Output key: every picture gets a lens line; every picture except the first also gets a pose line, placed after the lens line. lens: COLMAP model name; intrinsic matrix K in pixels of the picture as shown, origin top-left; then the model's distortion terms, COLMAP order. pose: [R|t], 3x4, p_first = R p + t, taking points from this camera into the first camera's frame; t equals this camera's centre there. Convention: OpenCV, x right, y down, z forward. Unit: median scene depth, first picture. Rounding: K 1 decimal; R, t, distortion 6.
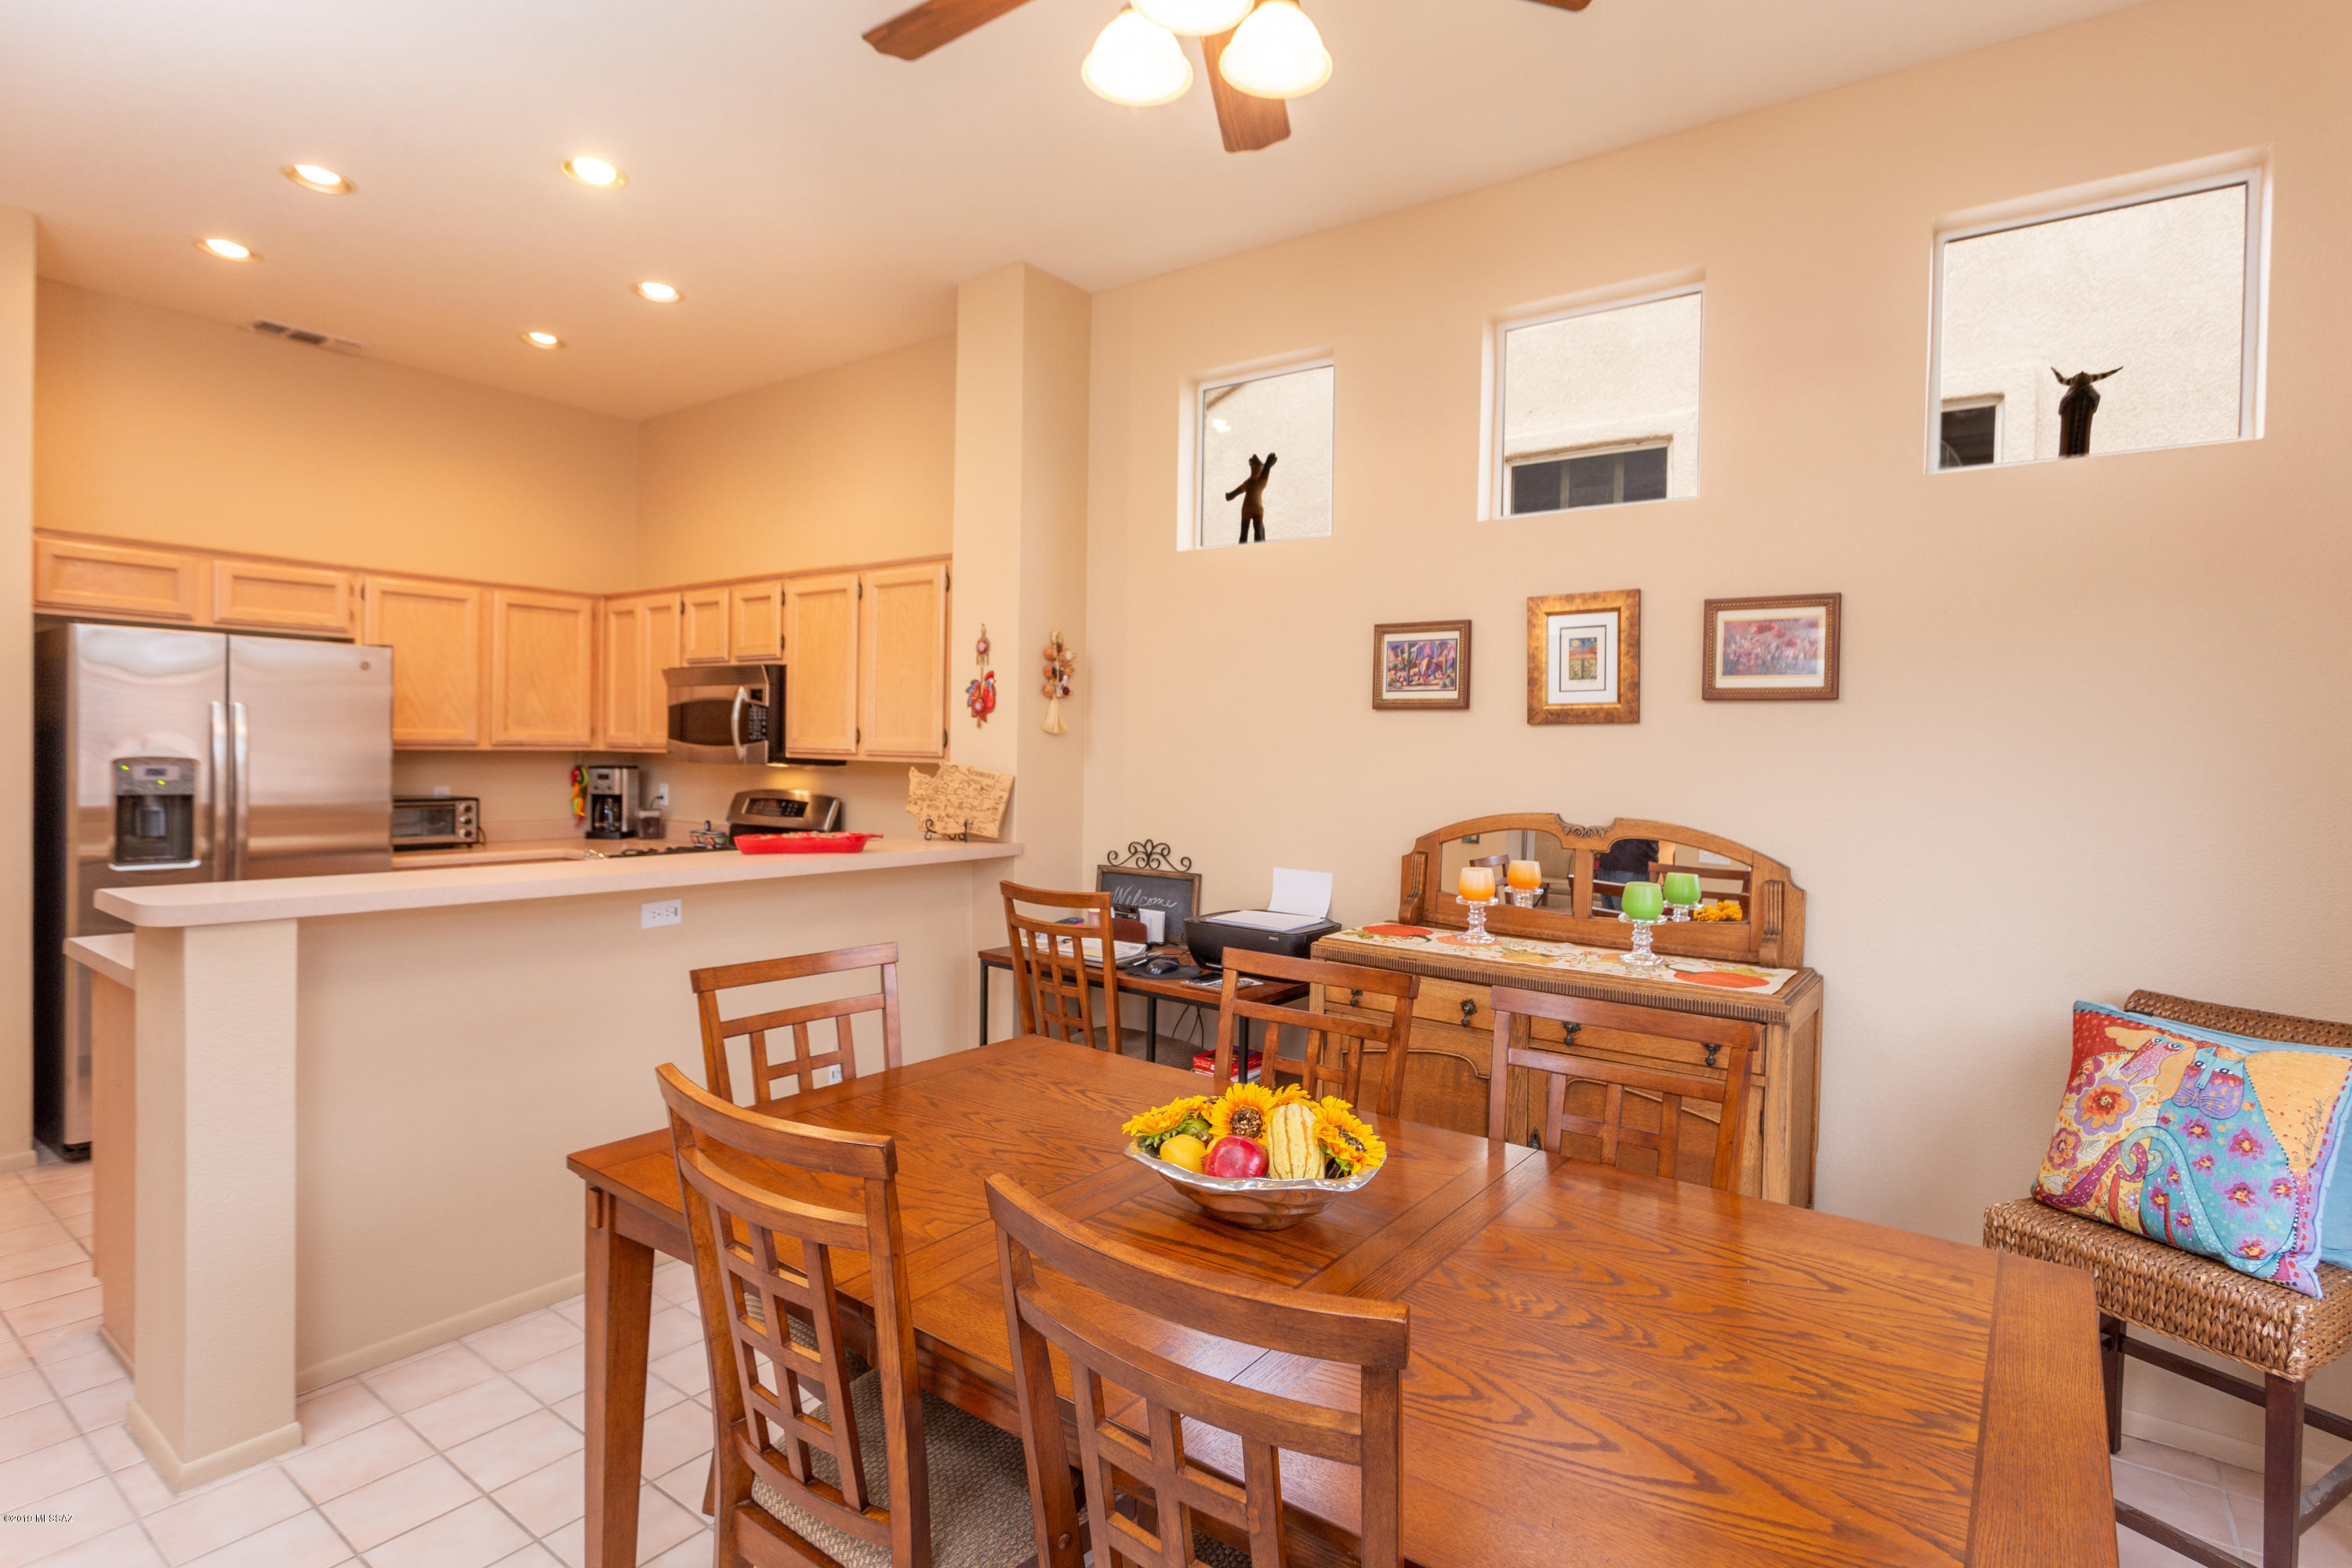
lens RADIAL K [[1213.3, 0, 1172.8], [0, 1213.3, 777.6], [0, 0, 1]] dist [0.000221, 0.001345]
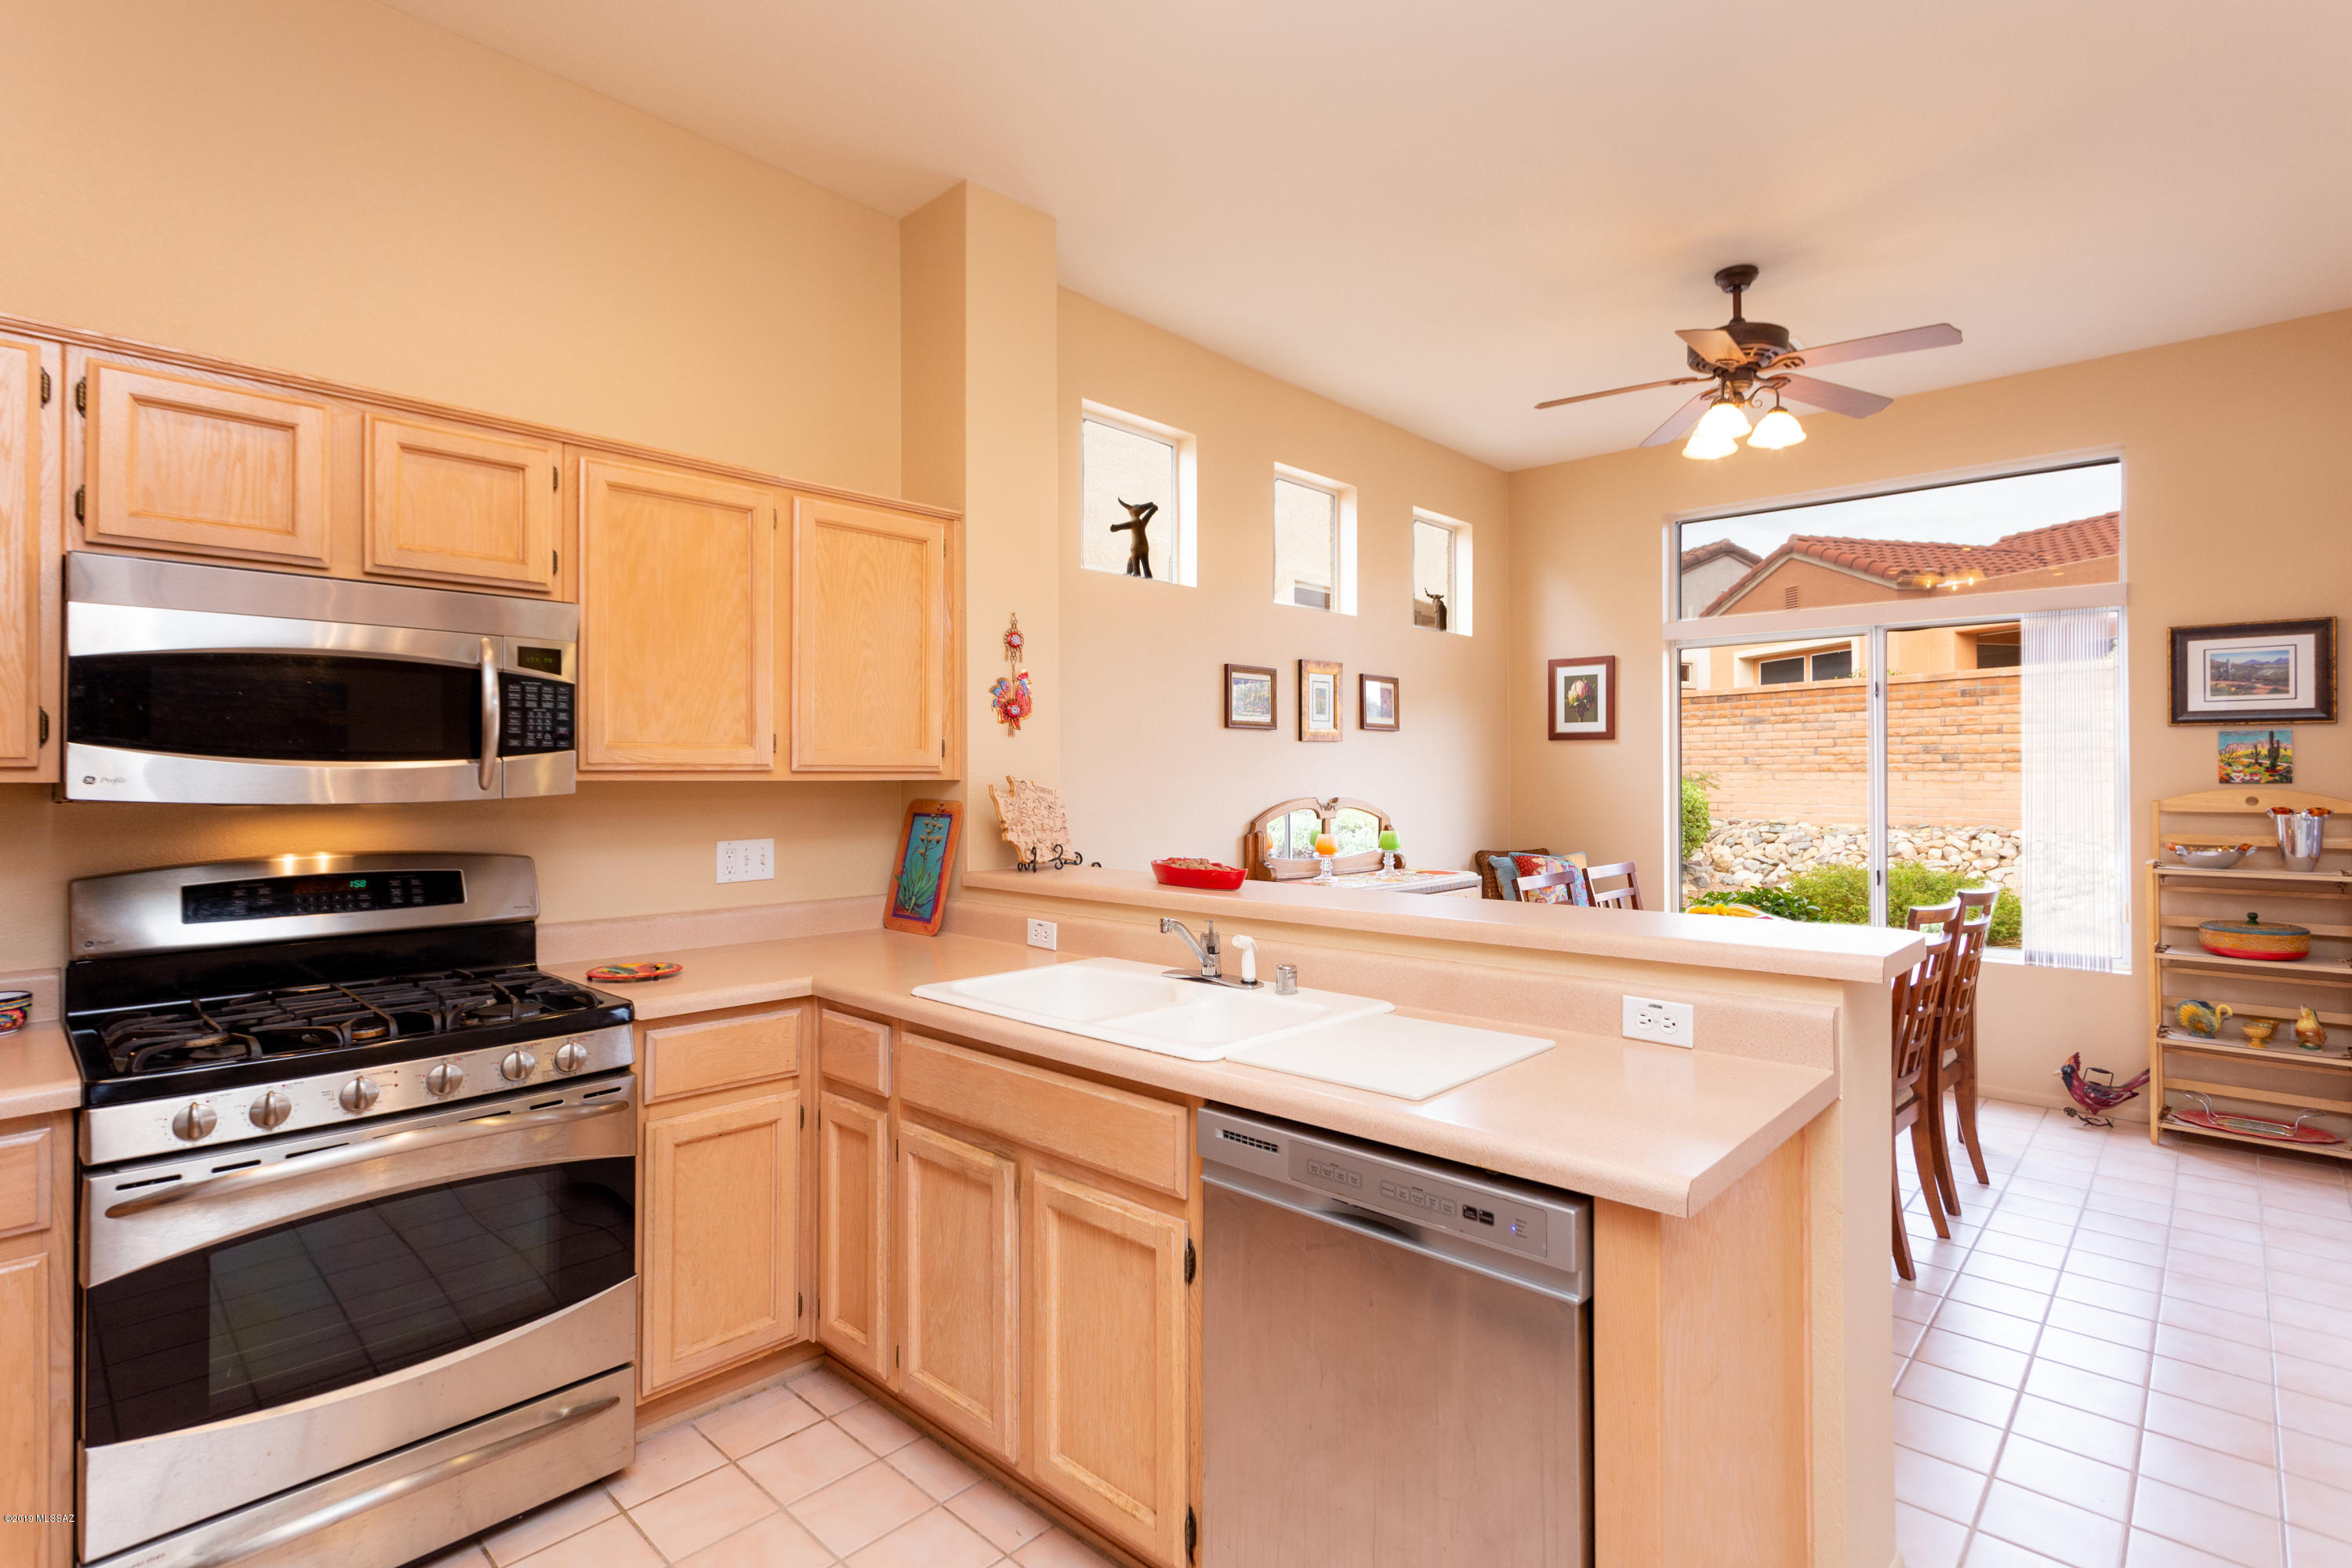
lens RADIAL K [[1119.8, 0, 1217.0], [0, 1119.8, 770.0], [0, 0, 1]] dist [0.012436, -0.002451]
pose [[0.090892, -0.021450, 0.995630, -1.091657], [0.022492, 0.999557, 0.019482, -0.033959], [-0.995607, 0.020623, 0.091334, 0.926371]]
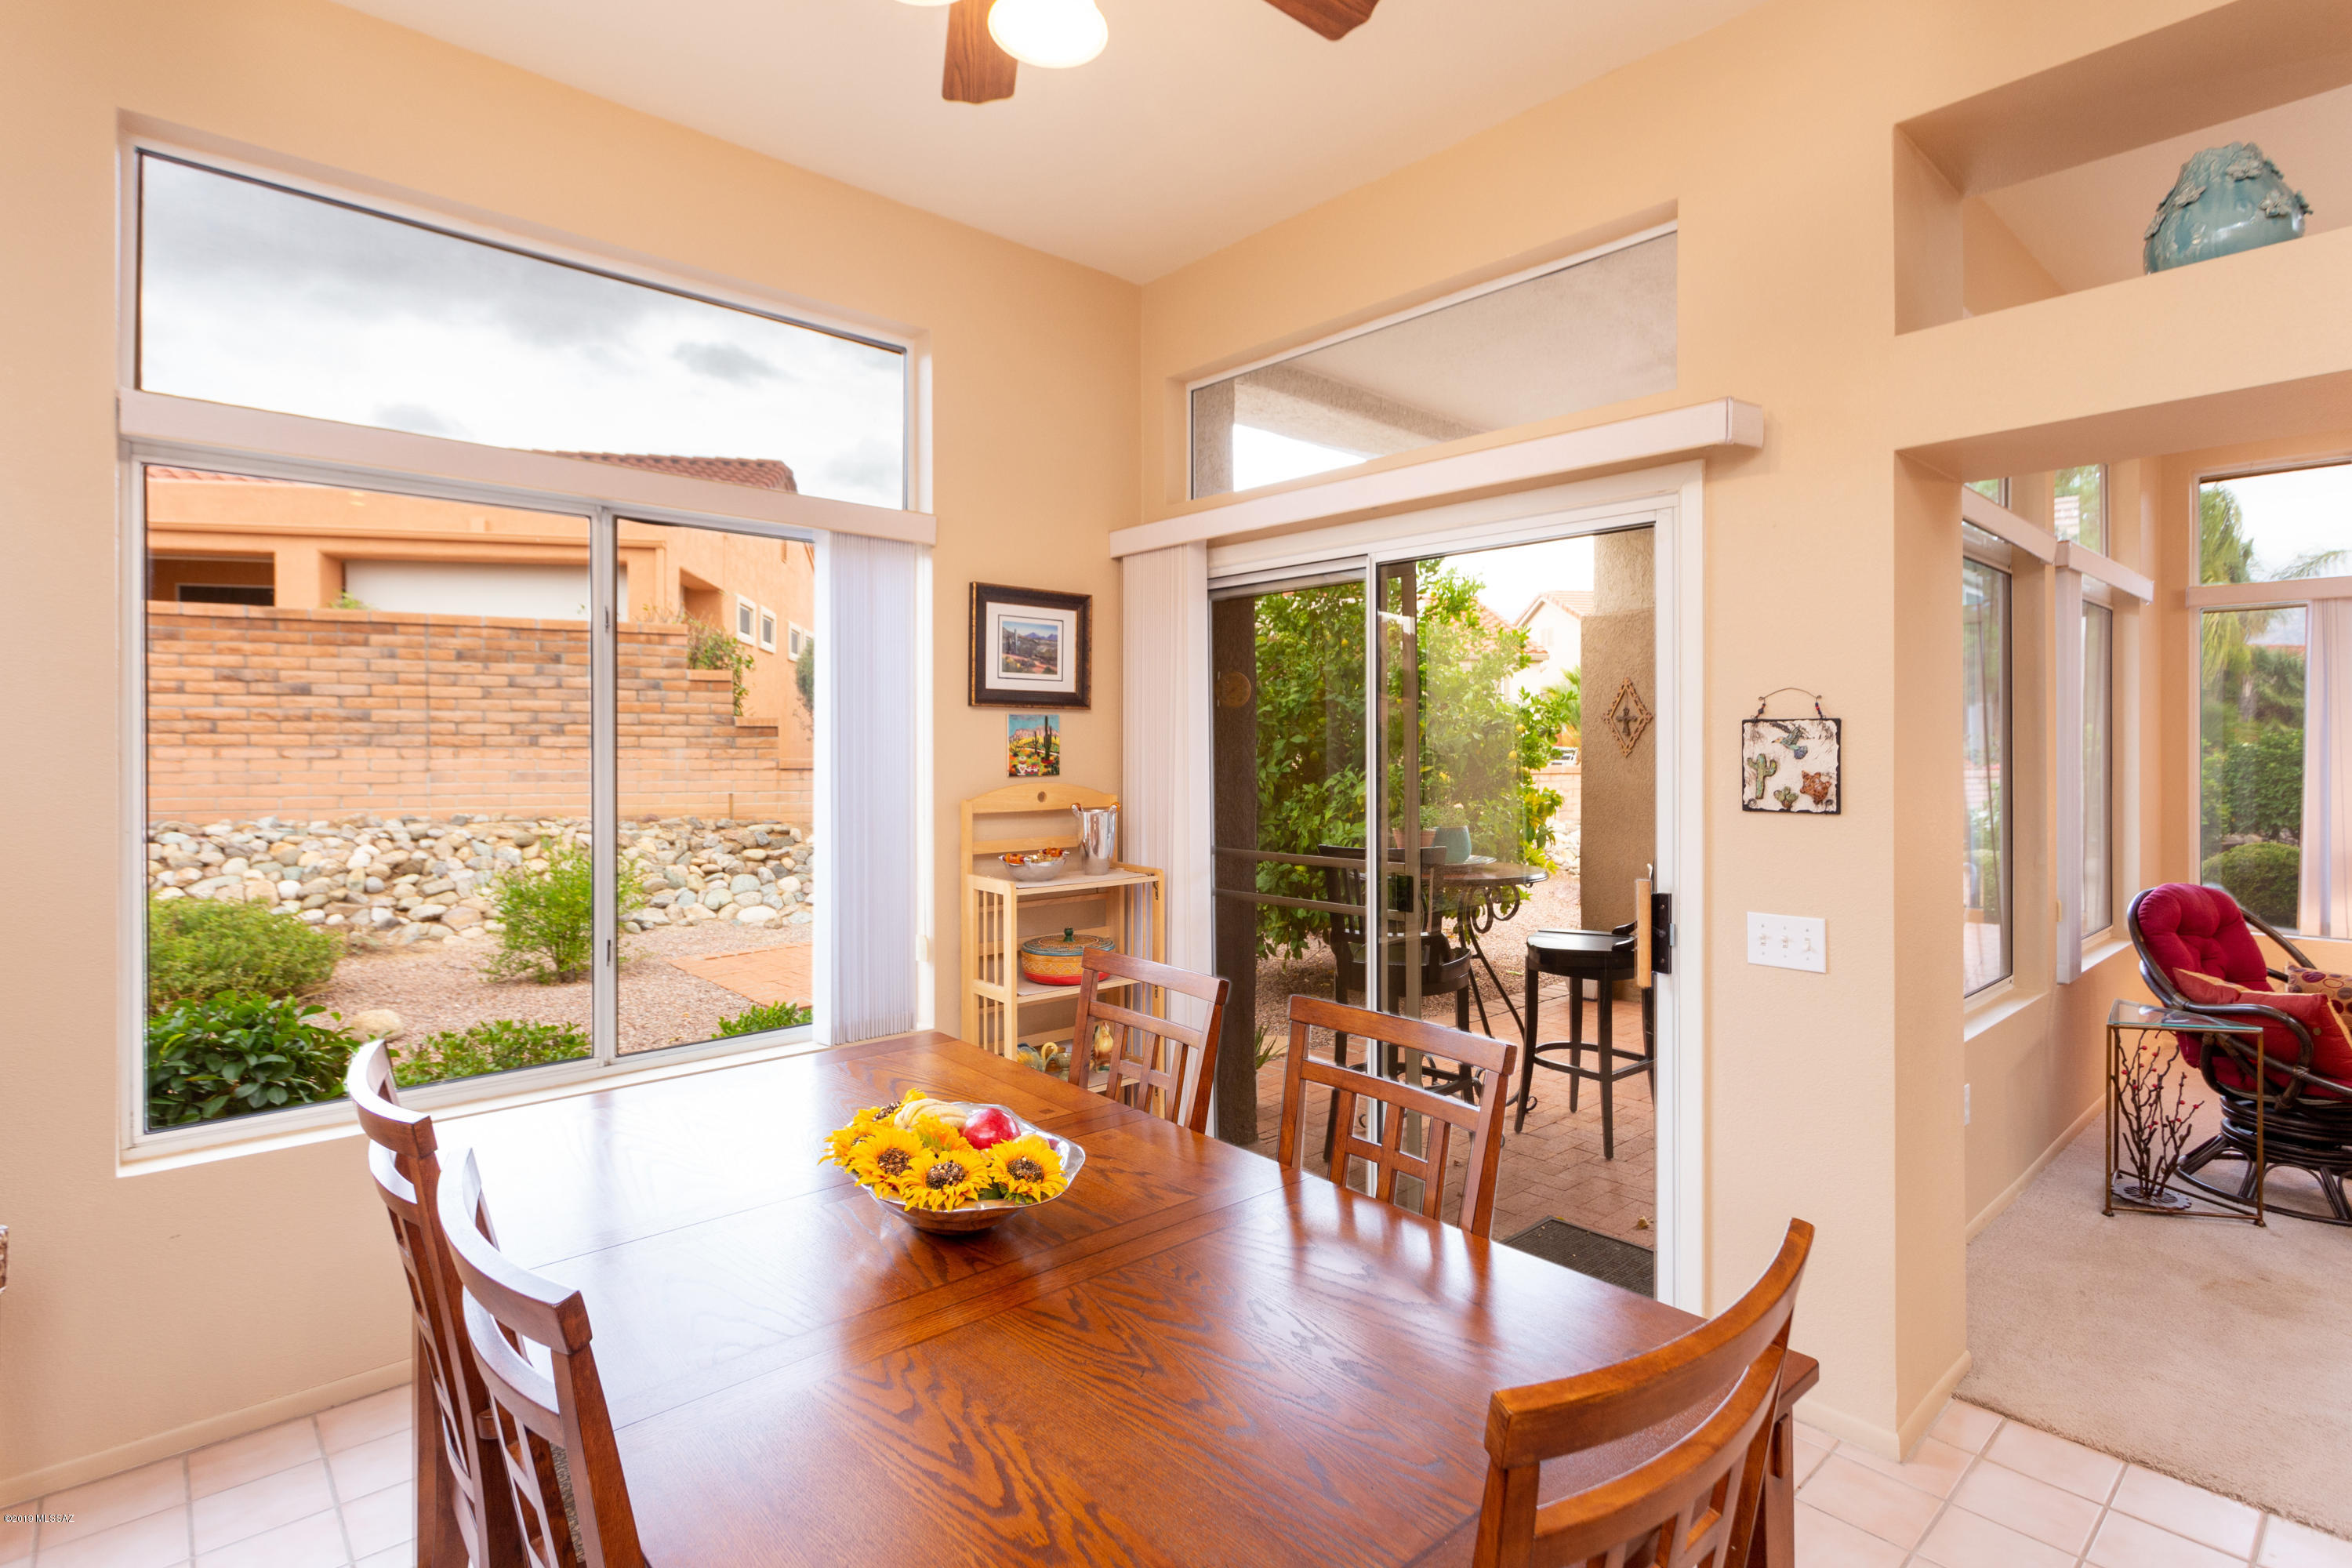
lens RADIAL K [[1163.9, 0, 1177.2], [0, 1163.9, 761.2], [0, 0, 1]] dist [0.001476, 0.002269]
pose [[-0.980566, -0.032857, 0.193420, -0.137272], [-0.026258, 0.998986, 0.036583, -0.027746], [-0.194425, 0.030793, -0.980434, 0.966718]]
